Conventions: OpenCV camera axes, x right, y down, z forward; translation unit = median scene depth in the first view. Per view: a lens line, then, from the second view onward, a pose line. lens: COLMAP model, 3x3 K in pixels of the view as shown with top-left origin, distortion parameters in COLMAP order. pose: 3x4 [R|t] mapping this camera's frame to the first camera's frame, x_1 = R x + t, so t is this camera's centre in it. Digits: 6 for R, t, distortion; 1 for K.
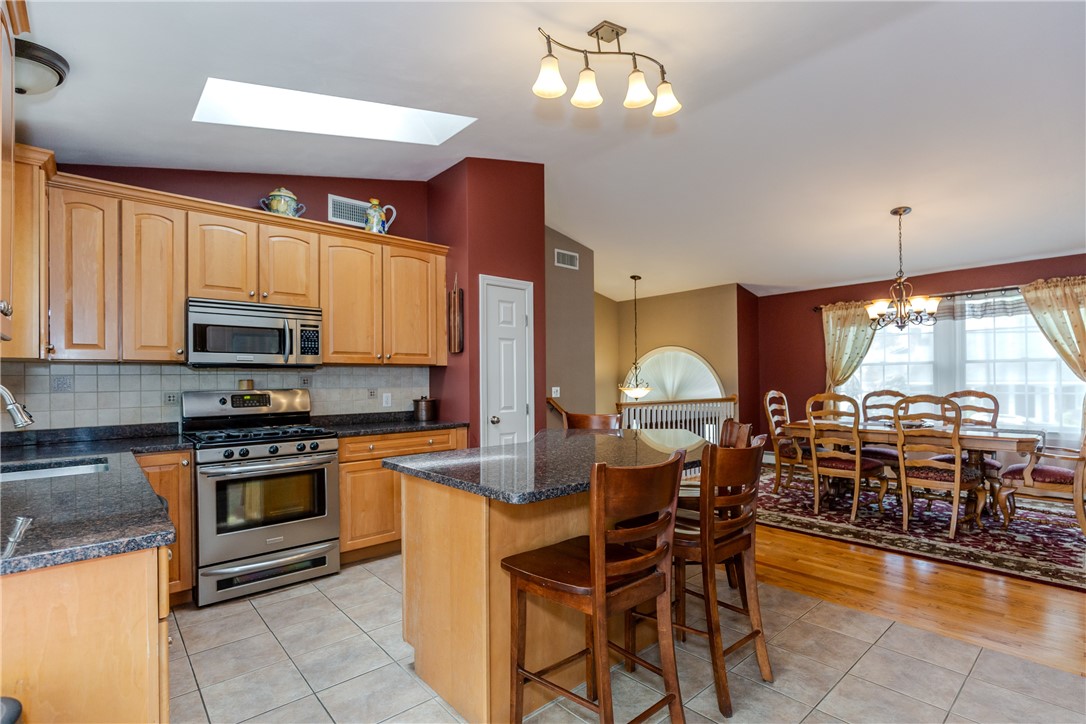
lens RADIAL K [[507.1, 0, 545.5], [0, 507.1, 378.8], [0, 0, 1]] dist [-0.005918, 0.000581]
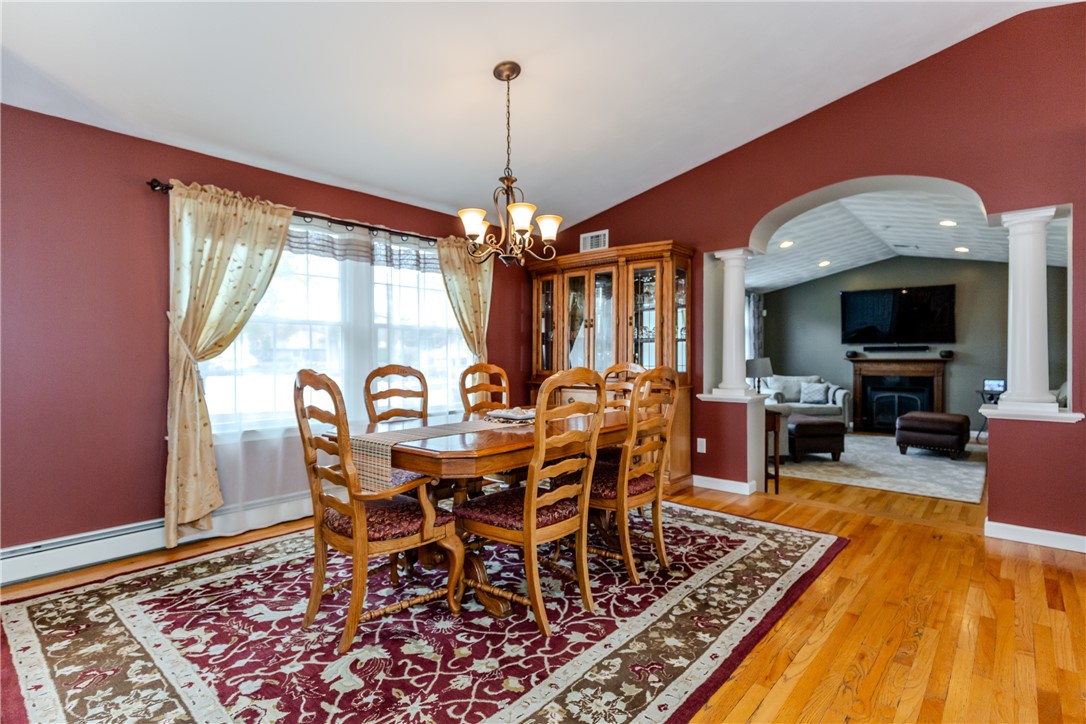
lens RADIAL K [[533.0, 0, 547.5], [0, 533.0, 354.2], [0, 0, 1]] dist [-0.003395, -0.000908]
pose [[-0.122504, 0.015211, 0.992351, 0.054038], [-0.001872, 0.999877, -0.015557, 0.020881], [-0.992466, -0.003764, -0.122460, 0.967702]]
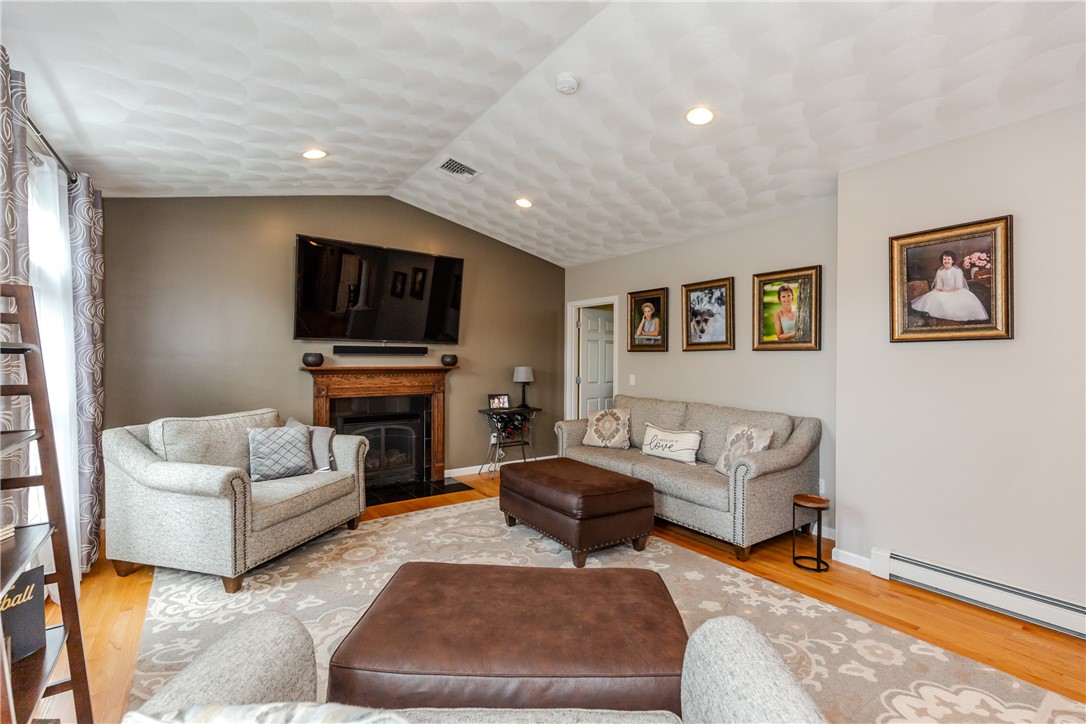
lens RADIAL K [[483.4, 0, 547.0], [0, 483.4, 363.2], [0, 0, 1]] dist [0.007247, -0.000472]
pose [[-0.993784, 0.001945, 0.111304, 1.306752], [0.002385, 0.999990, 0.003820, -0.005779], [-0.111295, 0.004062, -0.993779, 0.490797]]
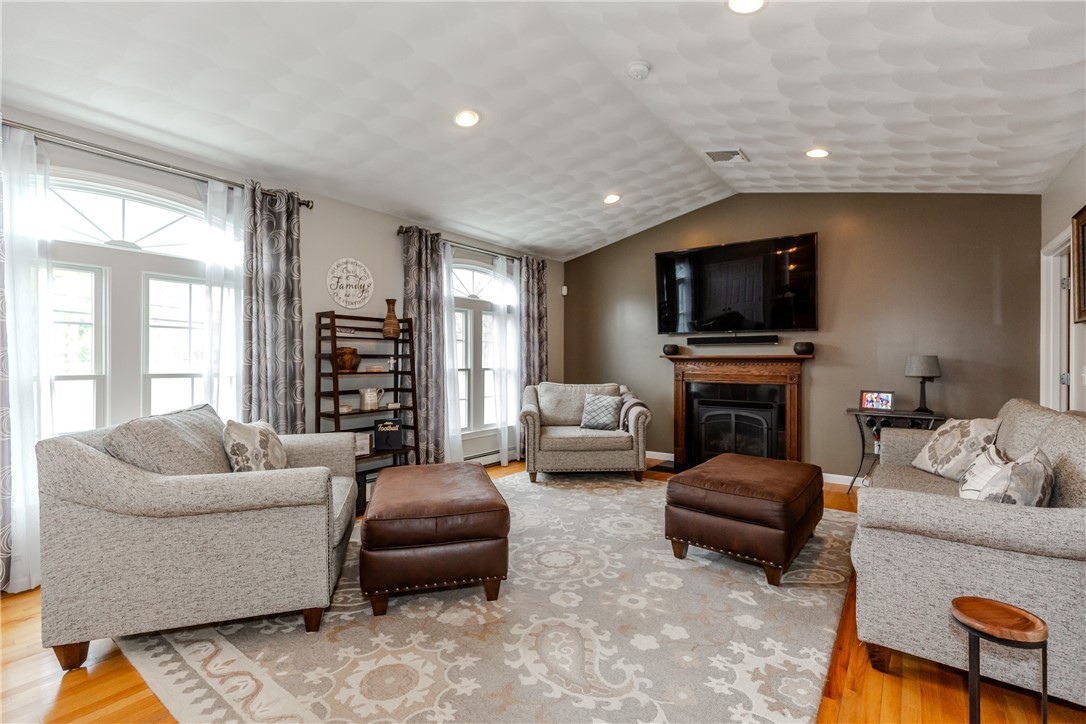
lens RADIAL K [[483.4, 0, 545.5], [0, 483.4, 358.7], [0, 0, 1]] dist [0.007247, -0.000472]
pose [[-0.193963, 0.010539, 0.980952, 0.783090], [-0.003429, 0.999929, -0.011420, 0.025060], [-0.981003, -0.005578, -0.193913, 0.140778]]
